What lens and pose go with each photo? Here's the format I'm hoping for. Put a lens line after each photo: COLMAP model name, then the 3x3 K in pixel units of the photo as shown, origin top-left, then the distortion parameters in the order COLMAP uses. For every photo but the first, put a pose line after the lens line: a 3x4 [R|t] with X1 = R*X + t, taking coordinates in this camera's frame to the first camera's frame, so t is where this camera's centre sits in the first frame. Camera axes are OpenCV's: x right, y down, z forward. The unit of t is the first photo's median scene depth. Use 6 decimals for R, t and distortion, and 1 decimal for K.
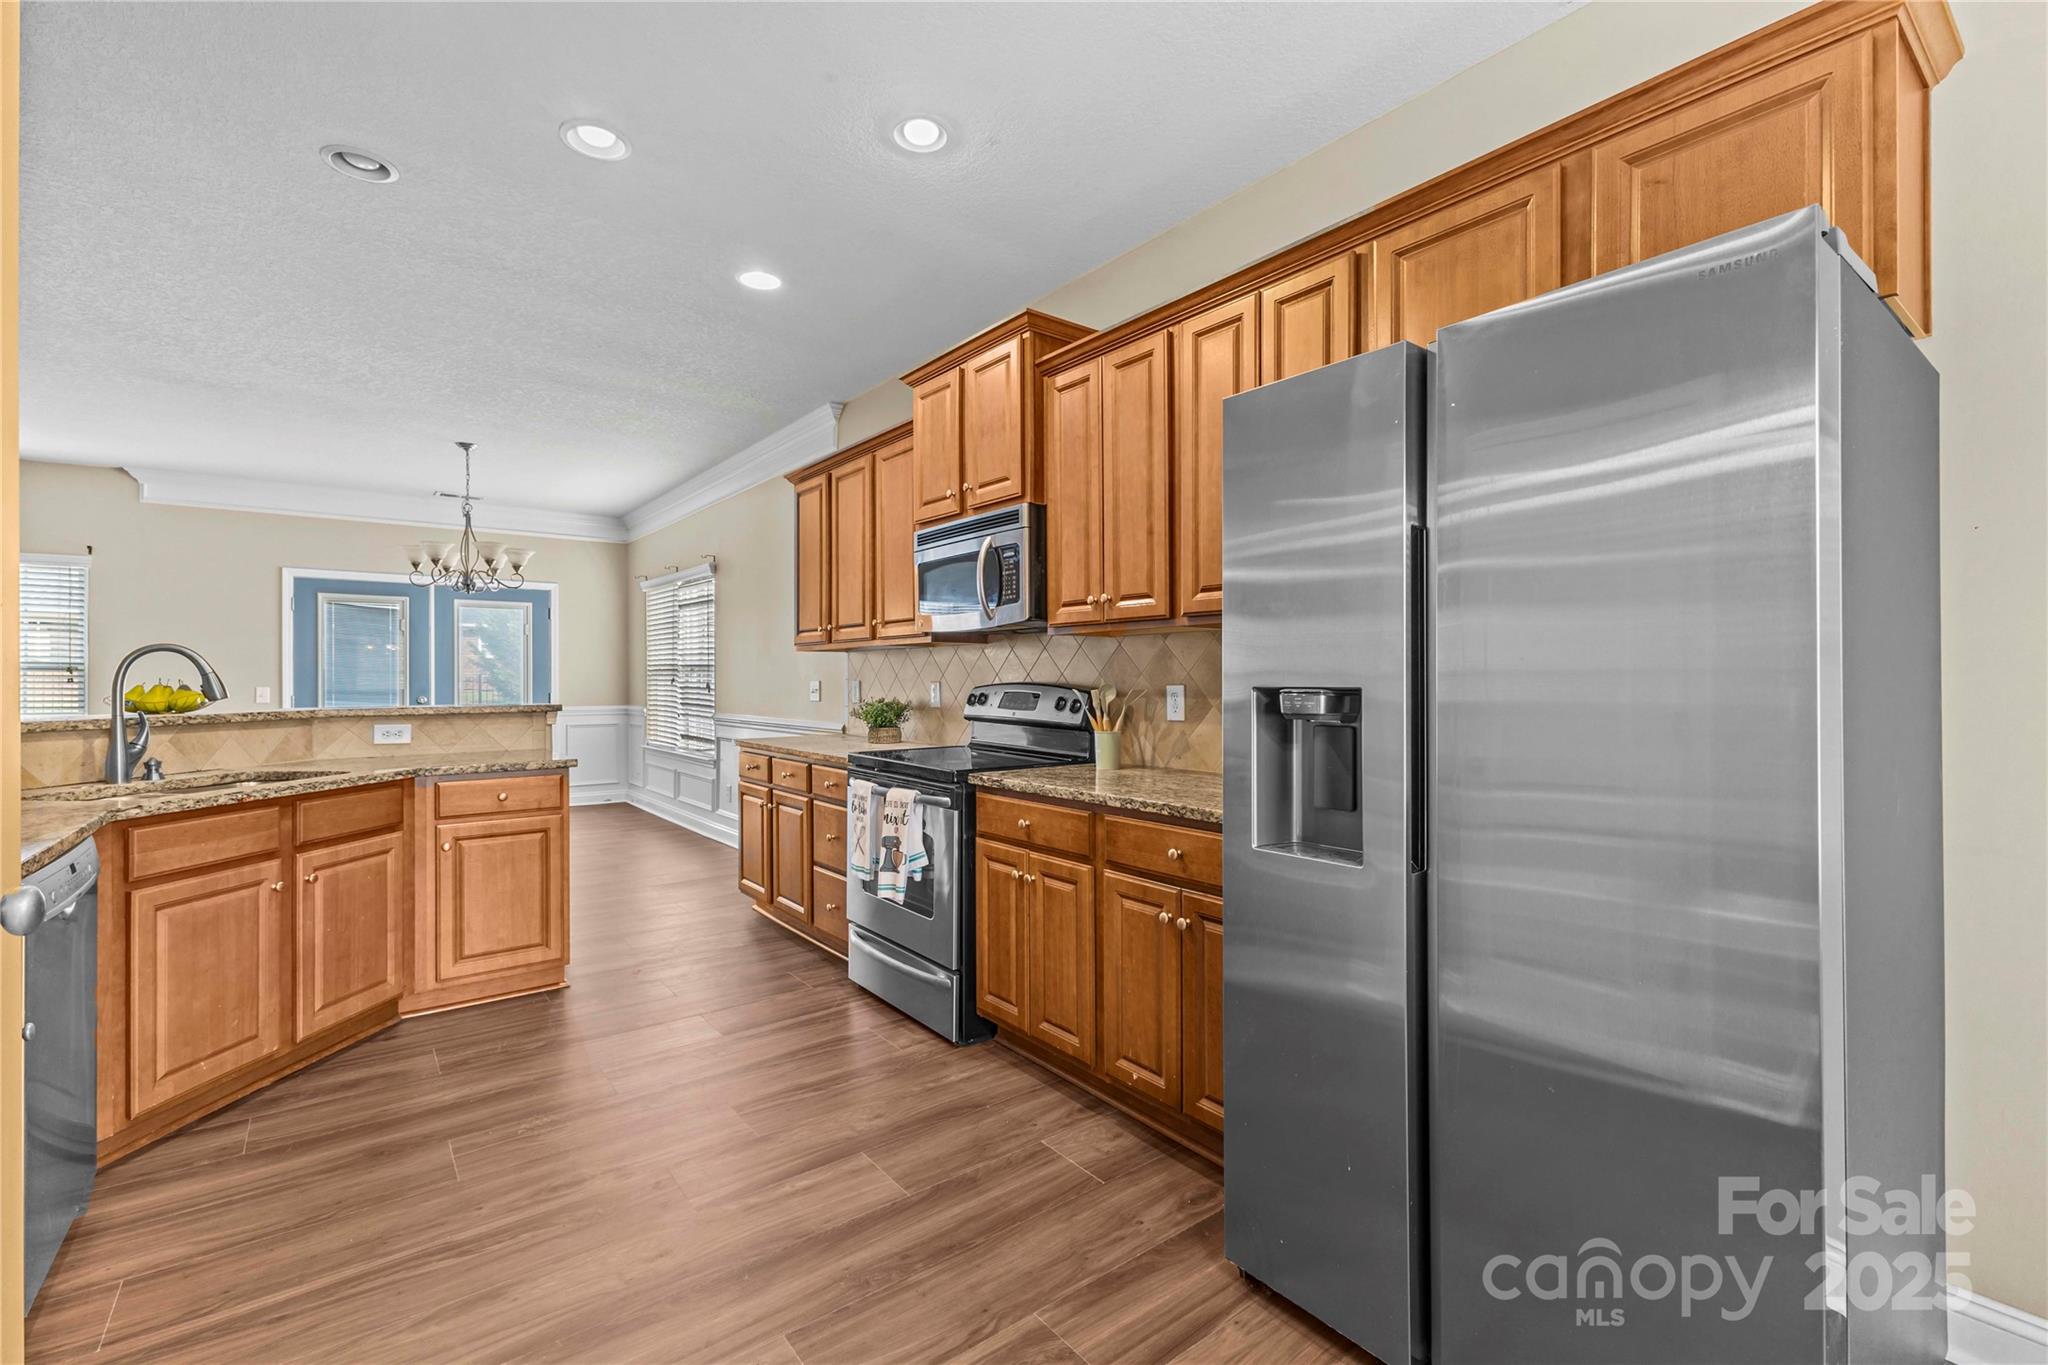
lens RADIAL K [[887.4, 0, 1024.3], [0, 887.4, 677.5], [0, 0, 1]] dist [0.010132, -0.001640]
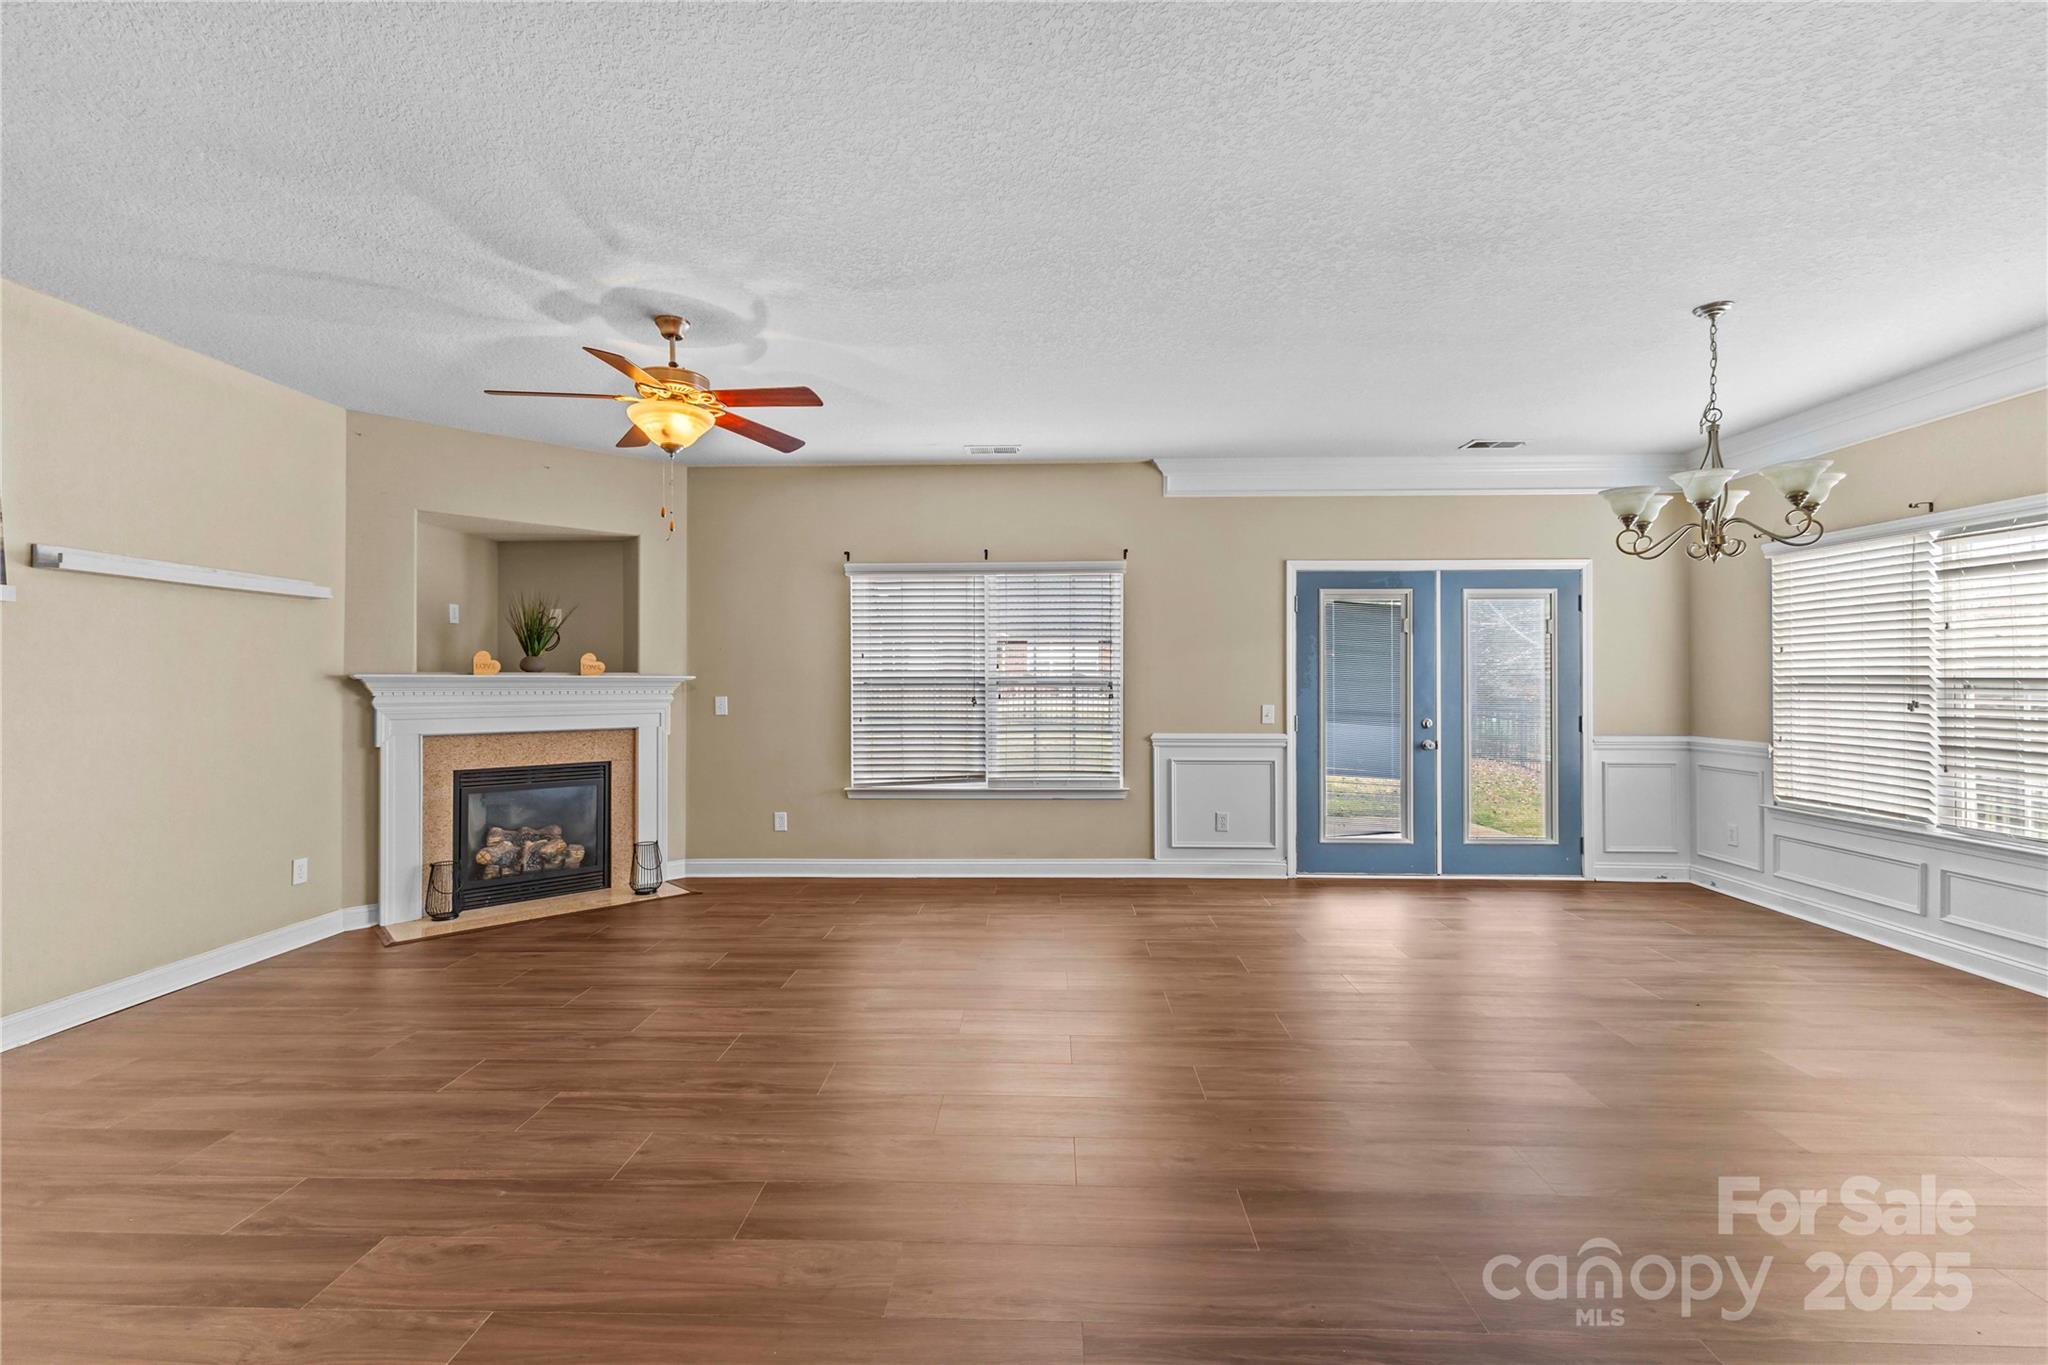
lens RADIAL K [[887.4, 0, 1032.2], [0, 887.4, 674.3], [0, 0, 1]] dist [0.010132, -0.001640]
pose [[0.777876, -0.002475, -0.628412, -1.115337], [-0.001500, 0.999982, -0.005796, -0.028714], [0.628415, 0.005452, 0.777859, 0.484753]]
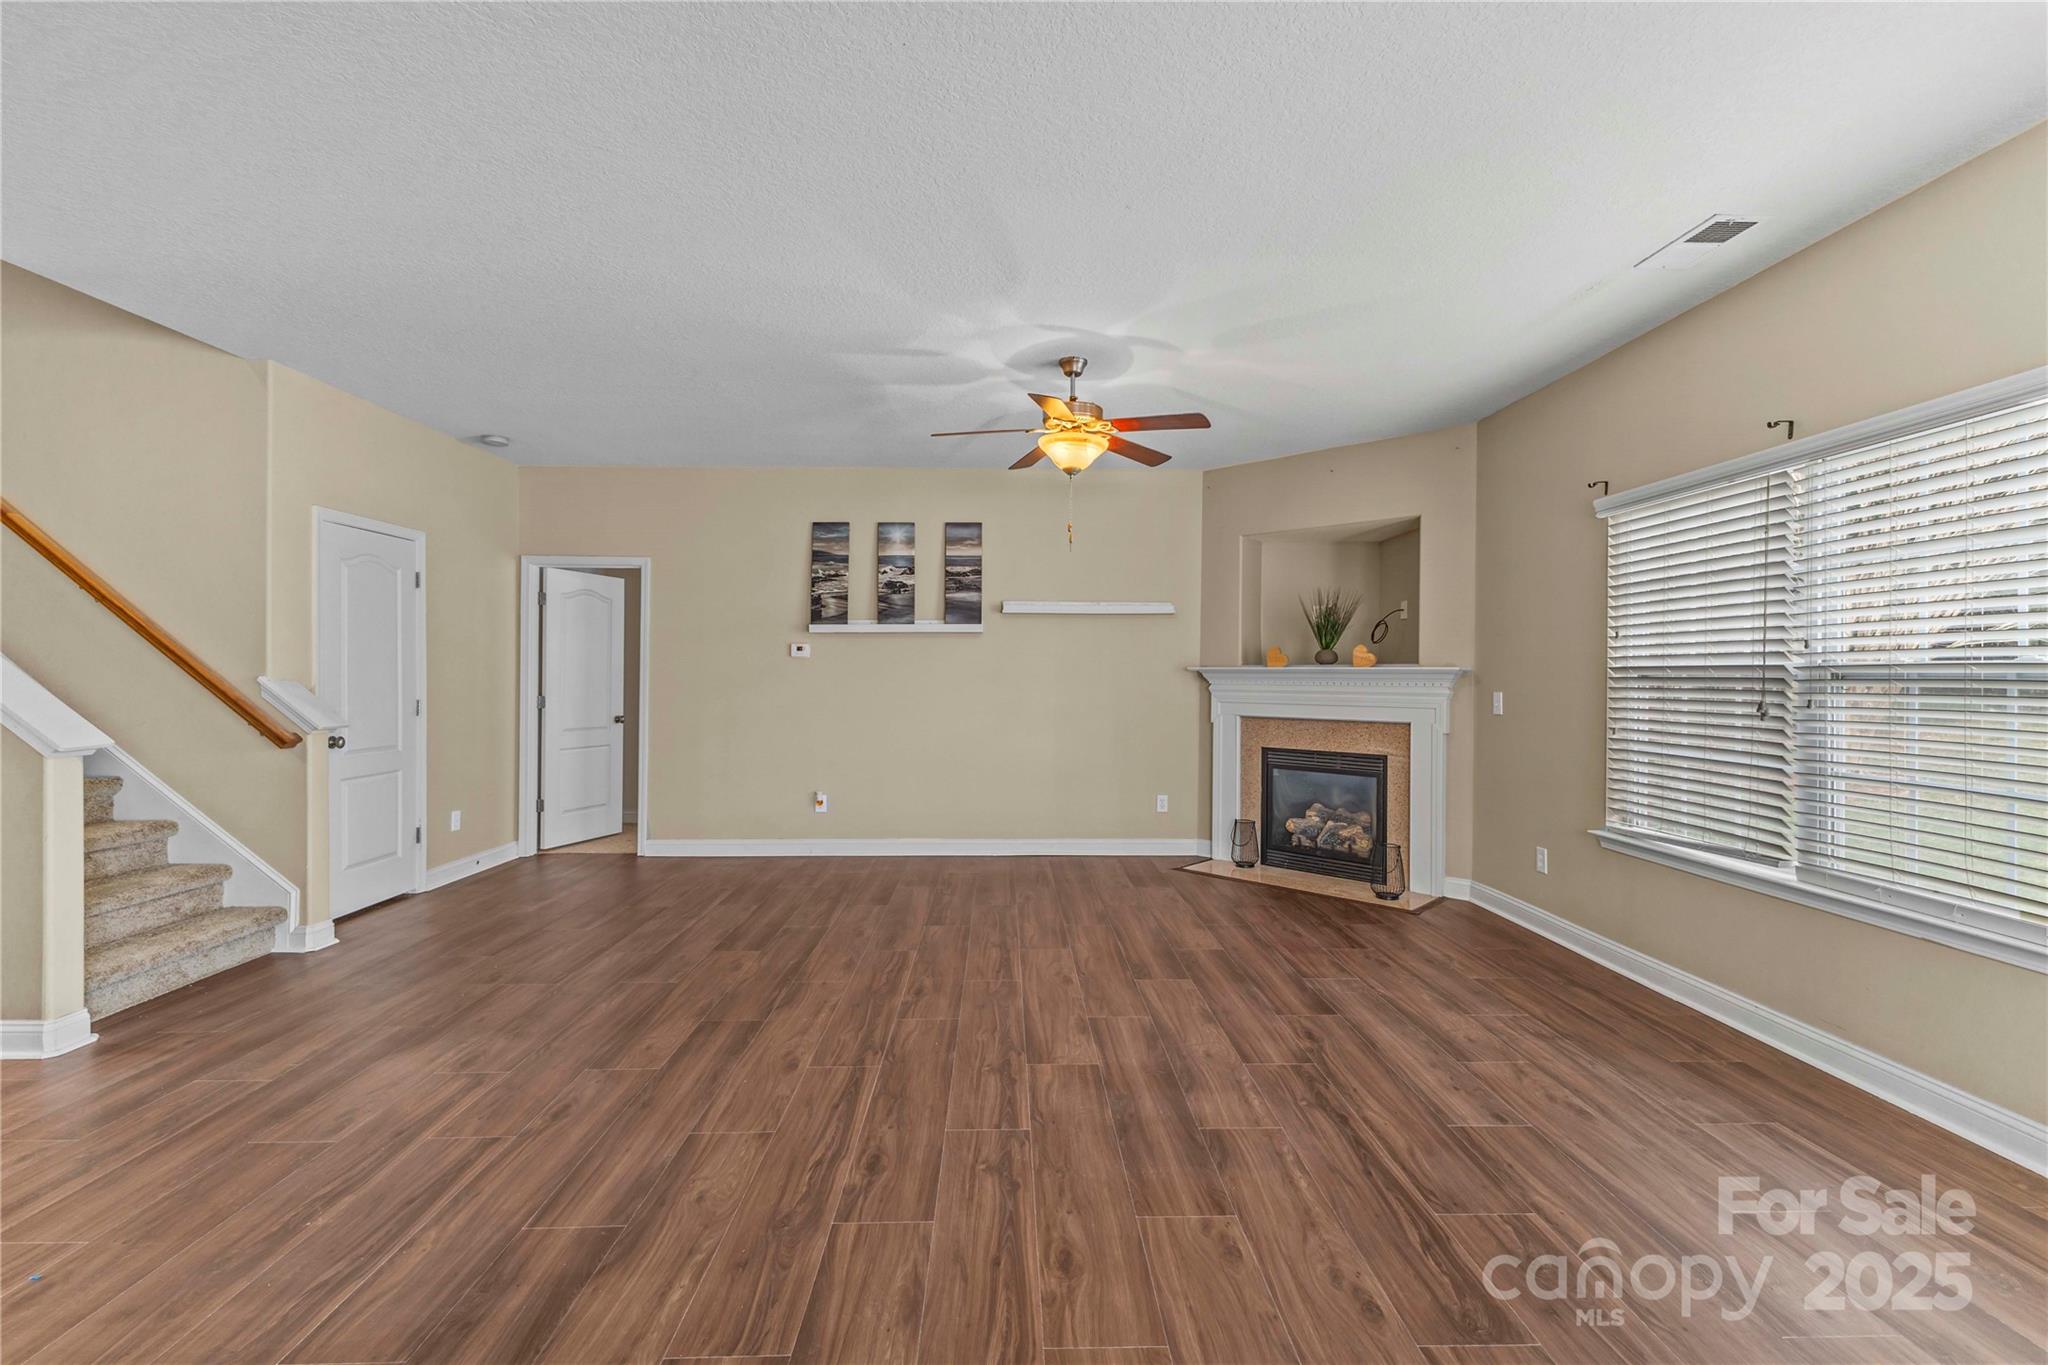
lens RADIAL K [[887.4, 0, 1024.4], [0, 887.4, 675.2], [0, 0, 1]] dist [0.010132, -0.001640]
pose [[-0.592962, 0.004153, -0.805219, -1.085350], [-0.000401, 0.999985, 0.005453, -0.028311], [0.805230, 0.003557, -0.592952, 1.760613]]
